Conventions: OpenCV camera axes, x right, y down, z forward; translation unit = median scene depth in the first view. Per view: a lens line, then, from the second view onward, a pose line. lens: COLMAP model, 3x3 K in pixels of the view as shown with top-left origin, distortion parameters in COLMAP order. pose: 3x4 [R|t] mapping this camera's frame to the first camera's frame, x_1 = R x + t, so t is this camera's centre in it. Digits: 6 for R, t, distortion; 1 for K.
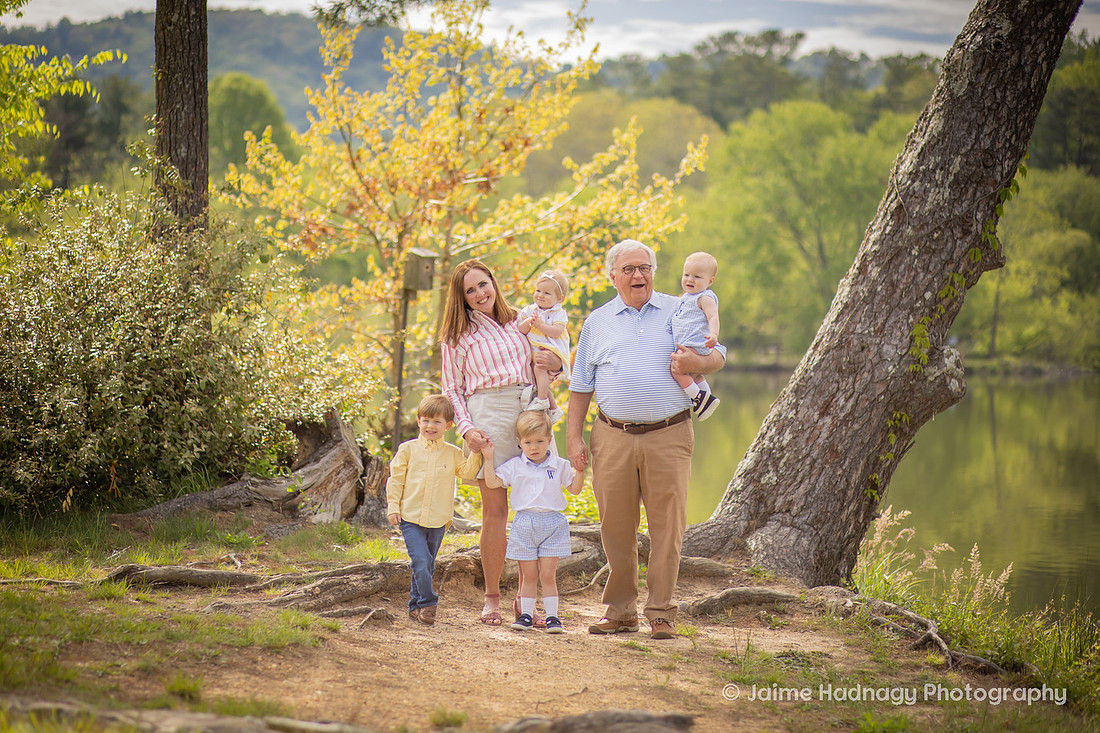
lens RADIAL K [[2729.1, 0, 550.0], [0, 2729.1, 366.5], [0, 0, 1]] dist [-0.086287, -1.071841]
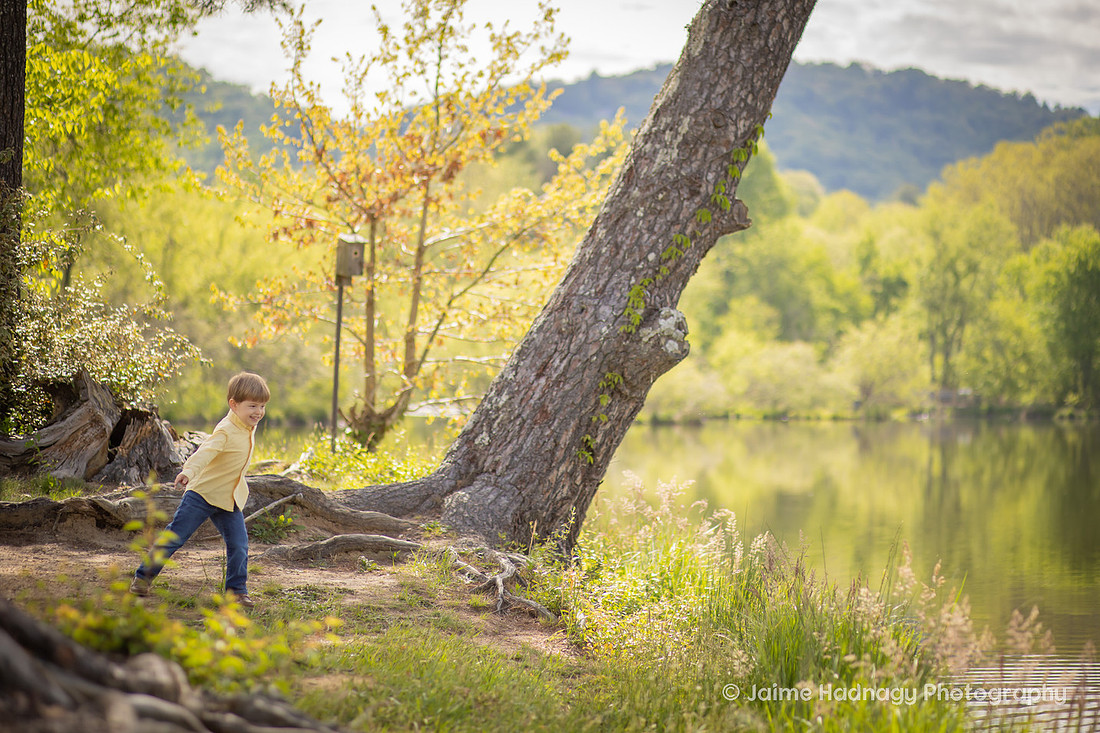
lens RADIAL K [[2772.5, 0, 550.0], [0, 2772.5, 366.5], [0, 0, 1]] dist [-0.071636, -1.516262]
pose [[0.983833, 0.002352, -0.179073, 0.282885], [-0.005692, 0.999819, -0.018144, 0.032316], [0.178998, 0.018870, 0.983668, 0.002472]]
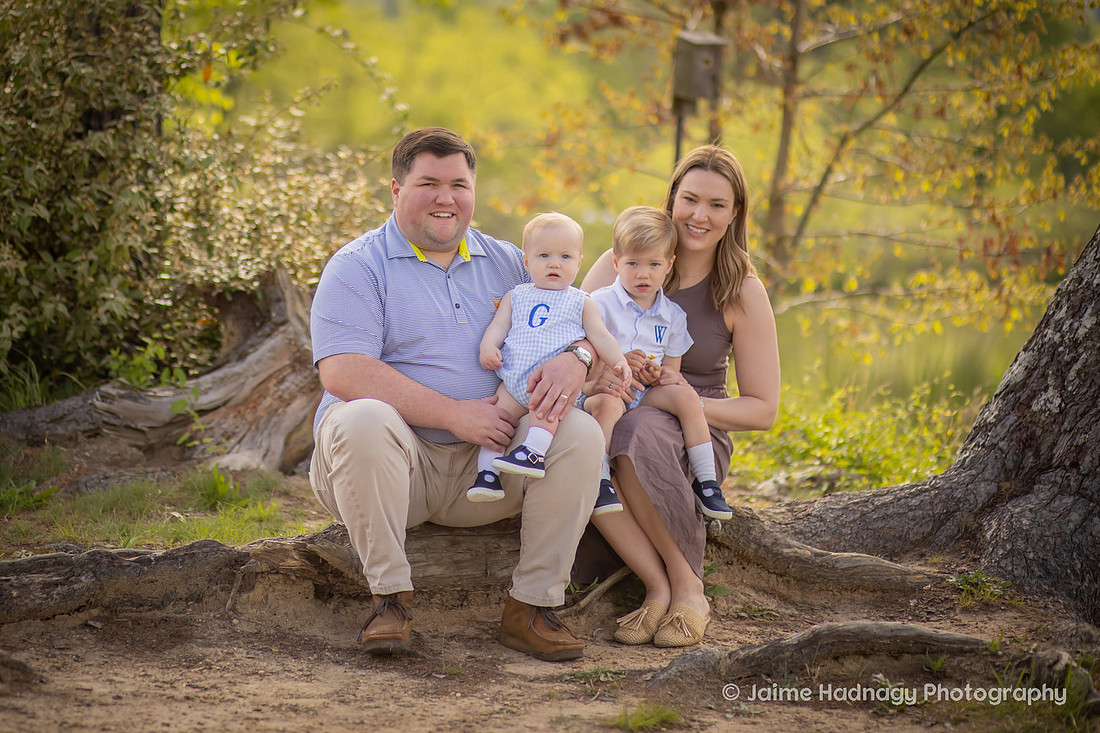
lens RADIAL K [[3214.1, 0, 395.5], [0, 3214.1, 262.7], [0, 0, 1]] dist [-0.110346, -0.824781]
pose [[0.955173, 0.002810, -0.296034, 0.139642], [-0.004379, 0.999980, -0.004638, 0.017818], [0.296015, 0.005726, 0.955166, 0.378134]]
